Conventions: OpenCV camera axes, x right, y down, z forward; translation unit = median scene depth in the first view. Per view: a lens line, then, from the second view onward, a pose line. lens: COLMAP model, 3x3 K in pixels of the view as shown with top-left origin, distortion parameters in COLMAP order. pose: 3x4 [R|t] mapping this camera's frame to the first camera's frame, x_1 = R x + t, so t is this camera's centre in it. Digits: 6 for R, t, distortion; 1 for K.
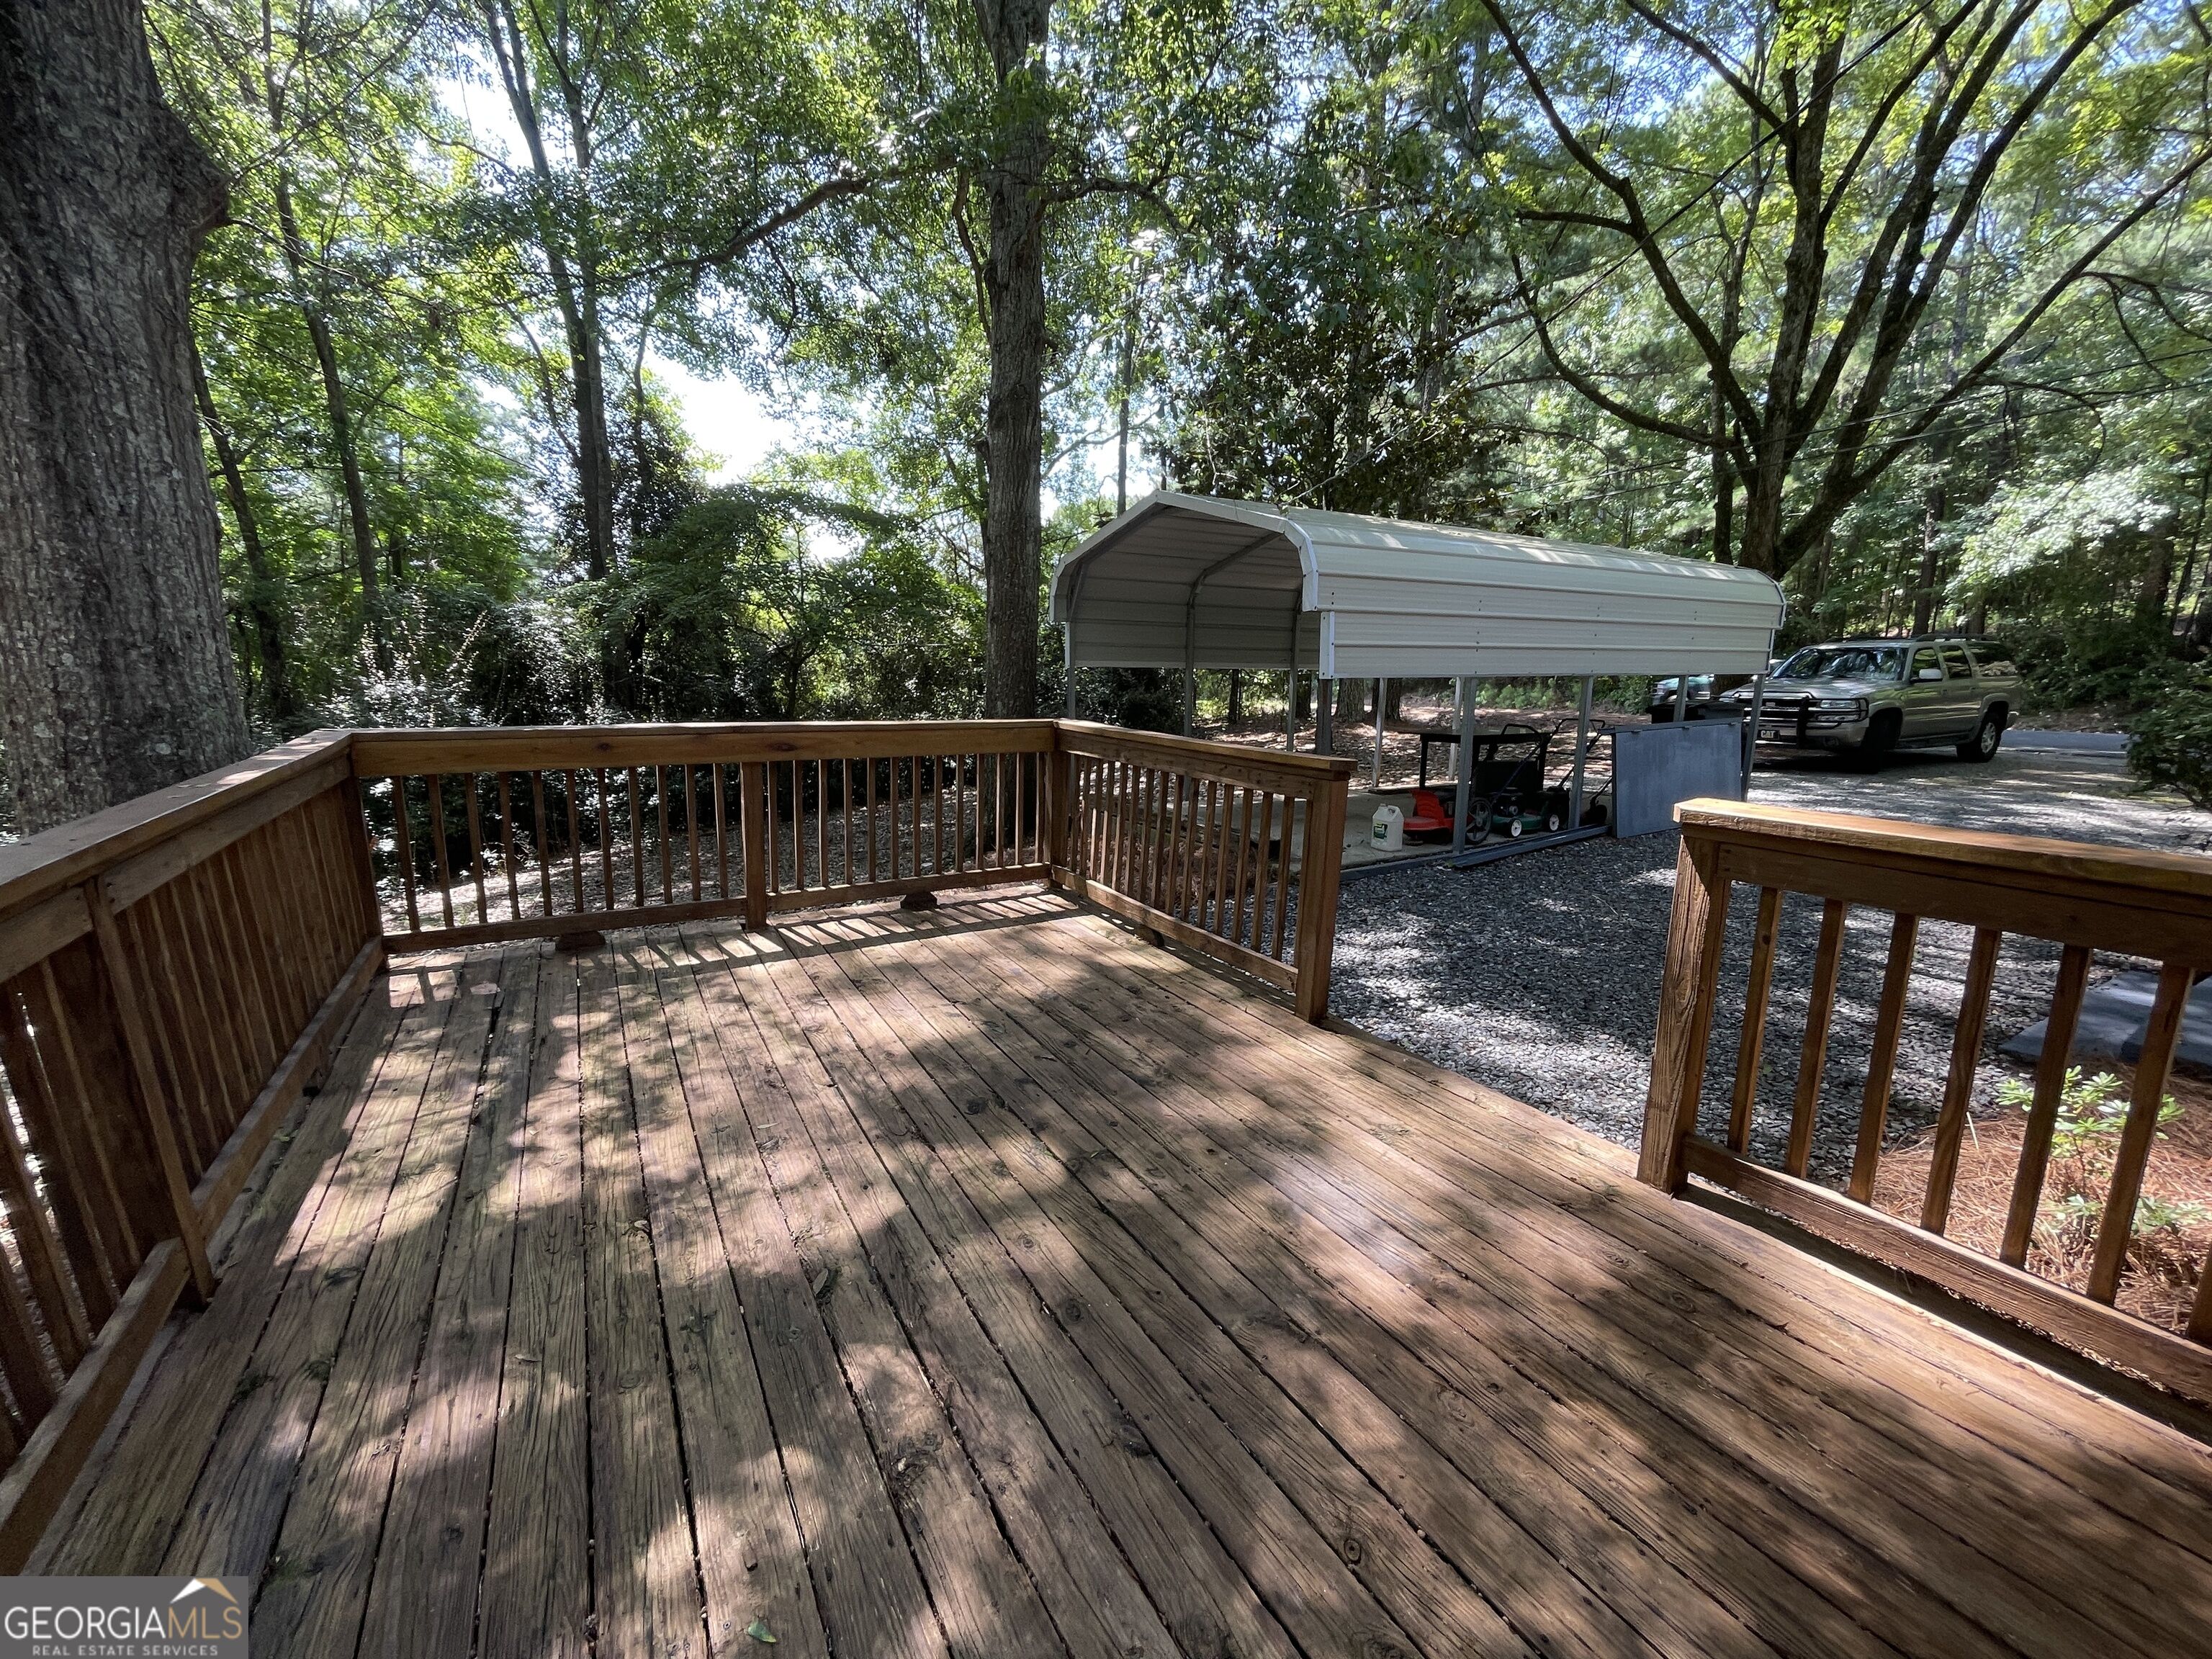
lens RADIAL K [[893.6, 0, 1095.6], [0, 893.6, 828.4], [0, 0, 1]] dist [-0.001193, 0.000313]
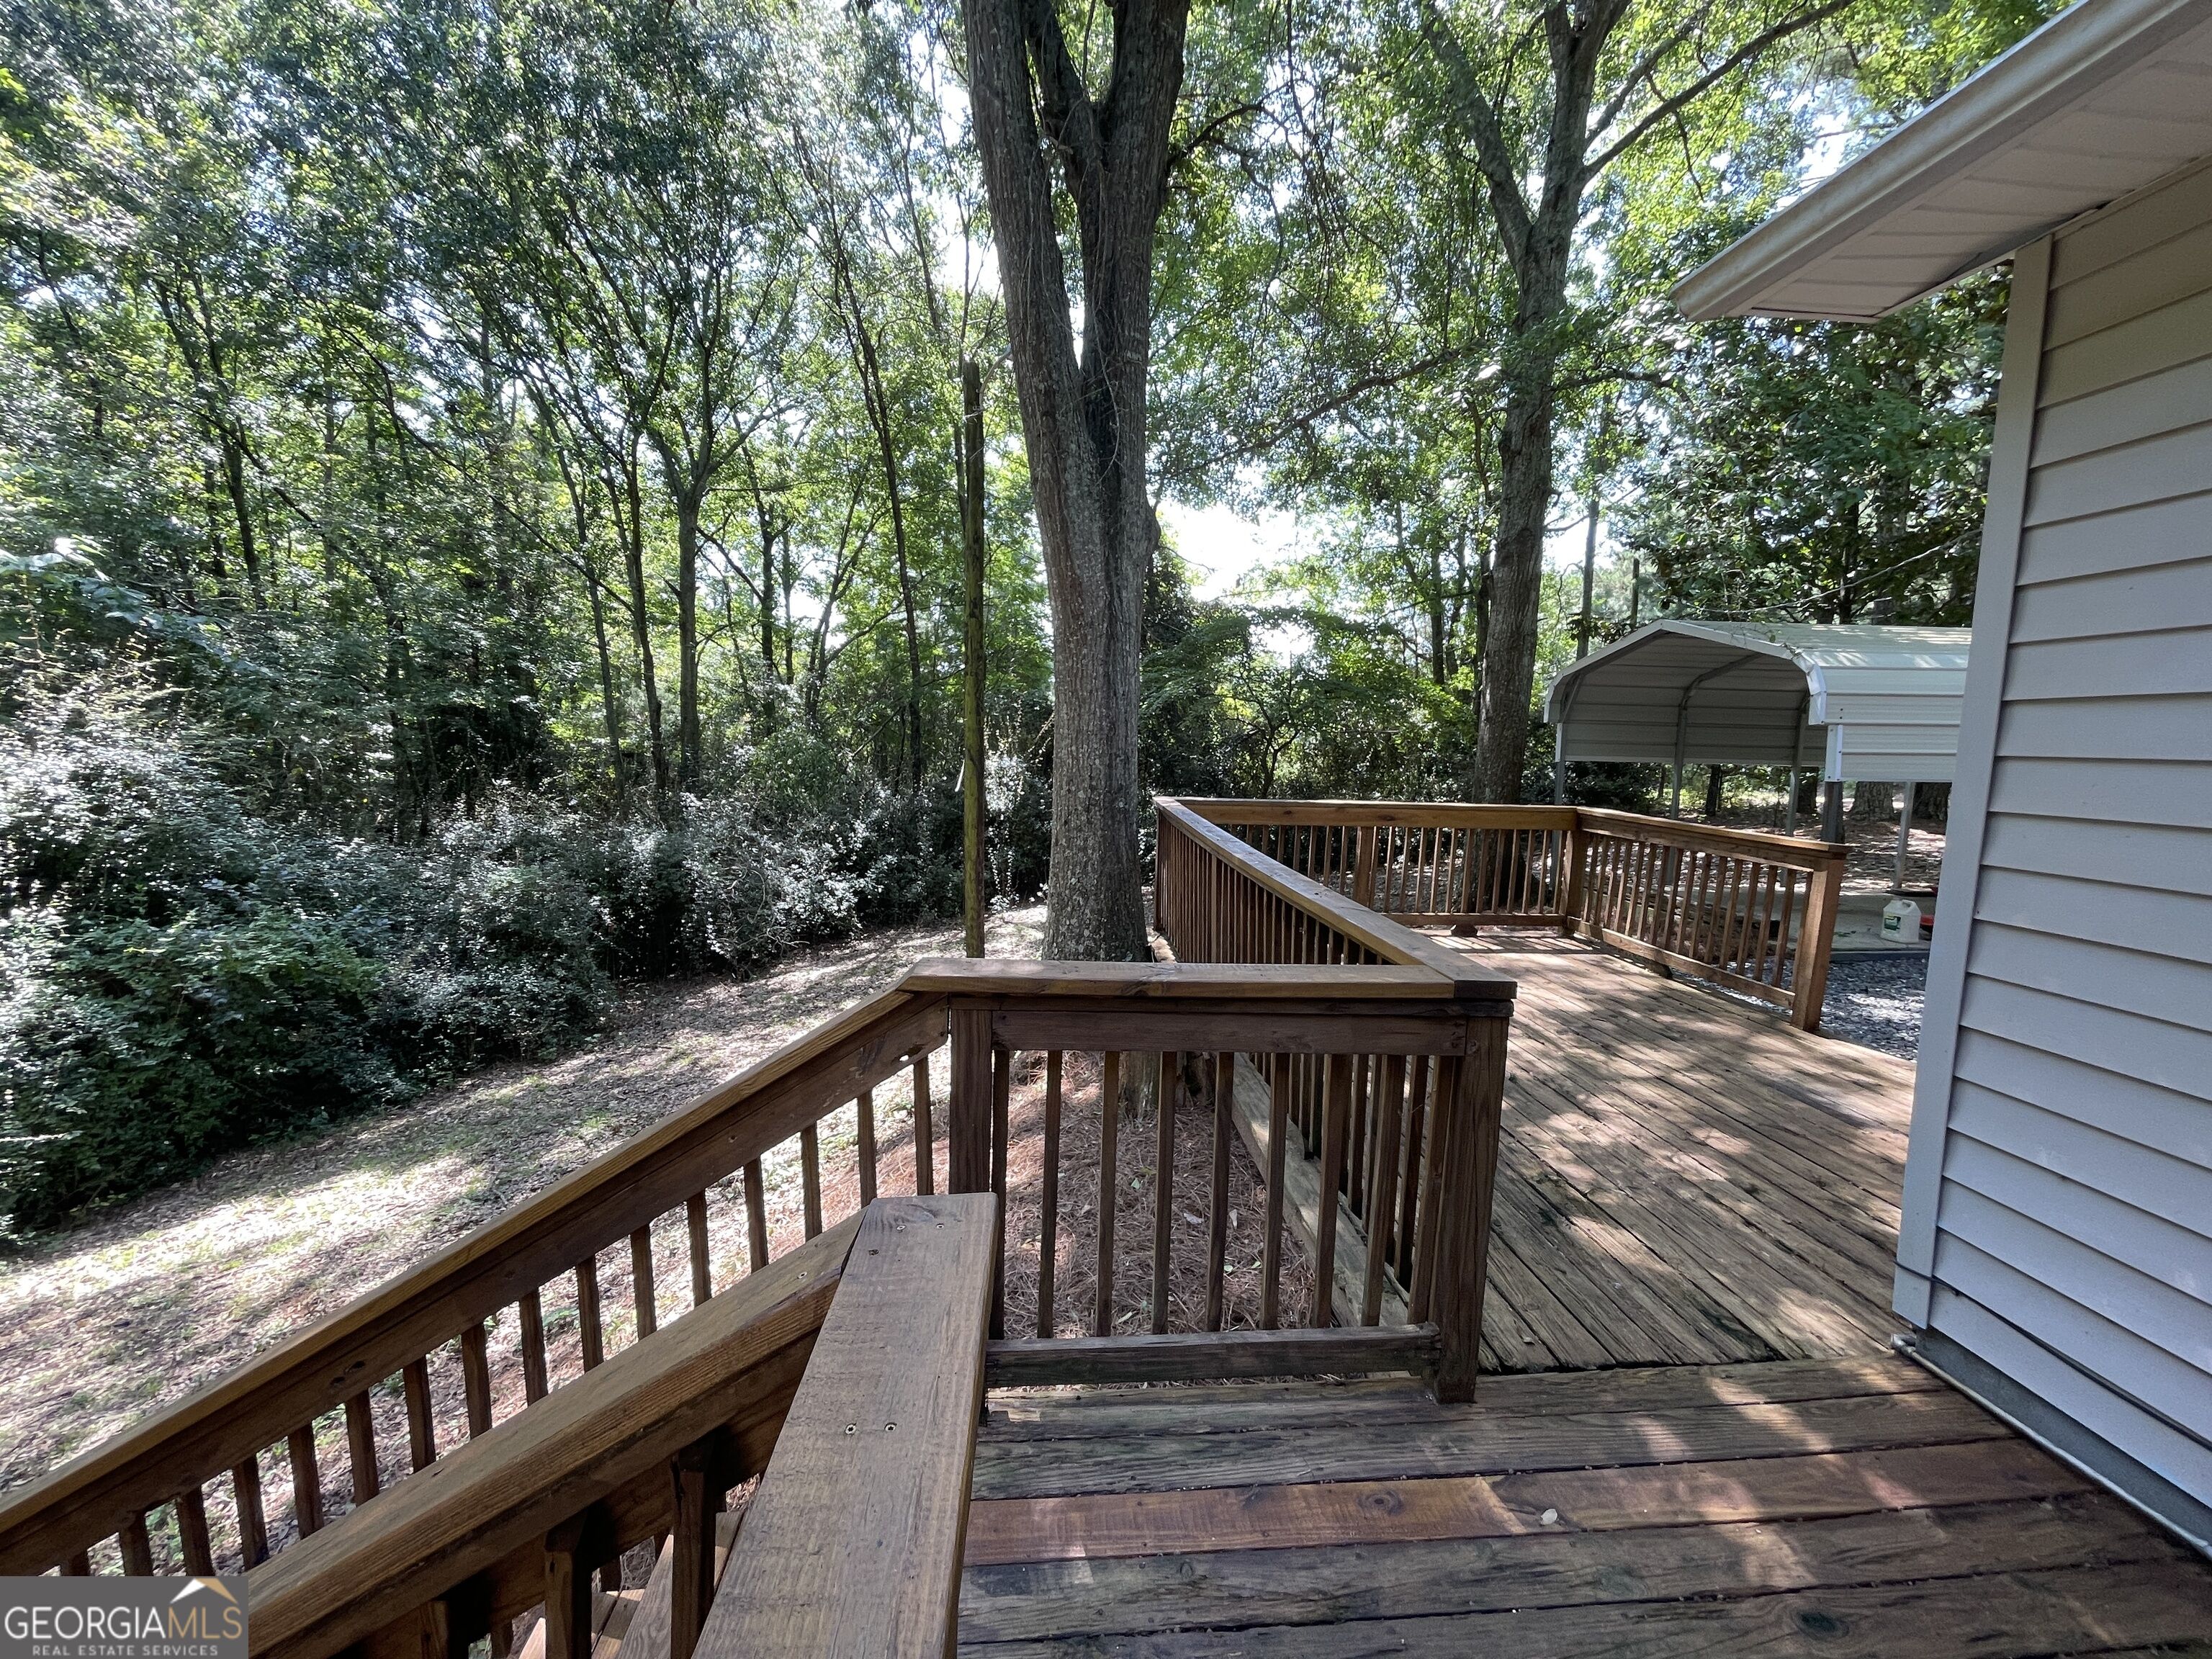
lens RADIAL K [[893.6, 0, 1095.6], [0, 893.6, 828.4], [0, 0, 1]] dist [-0.001193, 0.000313]
pose [[0.901066, 0.052679, -0.430470, -0.028690], [-0.089125, 0.993902, -0.064928, 0.014831], [0.424424, 0.096870, 0.900267, -0.125804]]
